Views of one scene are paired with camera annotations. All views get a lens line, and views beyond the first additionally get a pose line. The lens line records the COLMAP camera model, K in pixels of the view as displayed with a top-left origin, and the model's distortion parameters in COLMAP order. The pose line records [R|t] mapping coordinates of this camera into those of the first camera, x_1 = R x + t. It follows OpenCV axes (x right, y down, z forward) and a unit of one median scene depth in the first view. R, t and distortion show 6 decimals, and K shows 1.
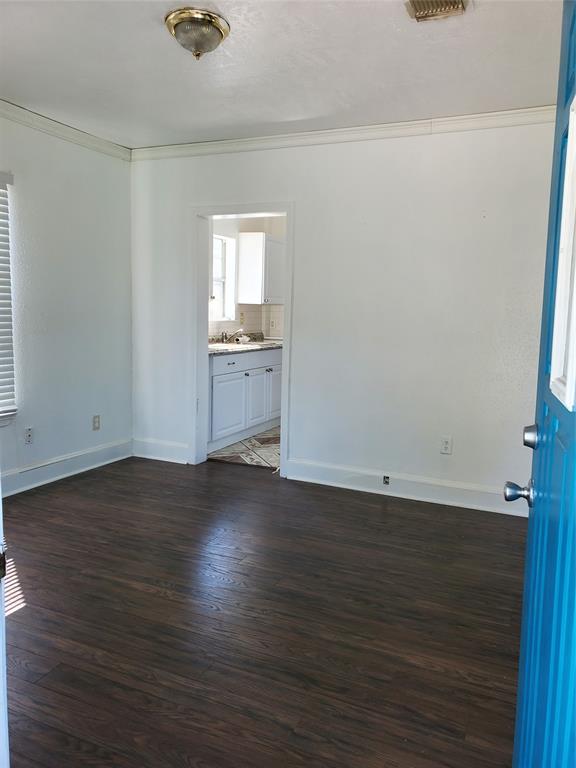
lens RADIAL K [[613.5, 0, 288.0], [0, 613.5, 384.0], [0, 0, 1]] dist [0.040190, -0.004460]
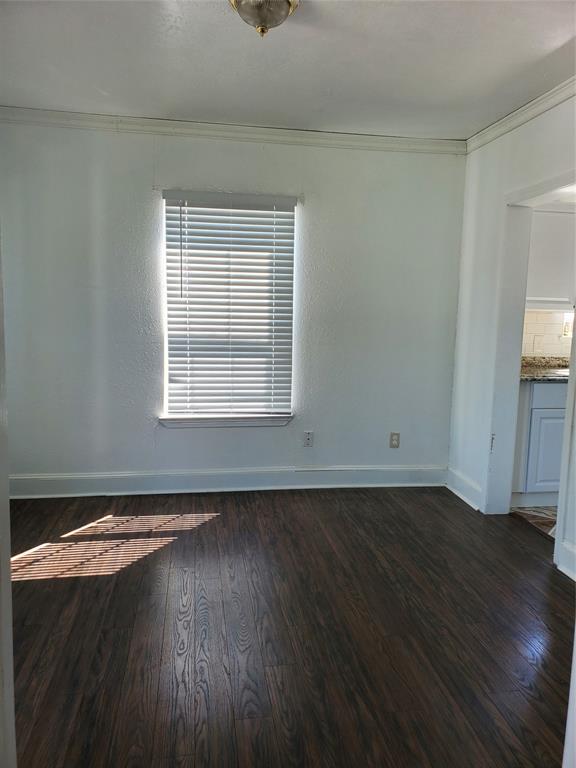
lens RADIAL K [[613.5, 0, 288.0], [0, 613.5, 384.0], [0, 0, 1]] dist [0.040190, -0.004460]
pose [[0.545869, 0.099285, -0.831968, 0.396508], [-0.112969, 0.992609, 0.044334, -0.049233], [0.830220, 0.069786, 0.553050, 0.348739]]
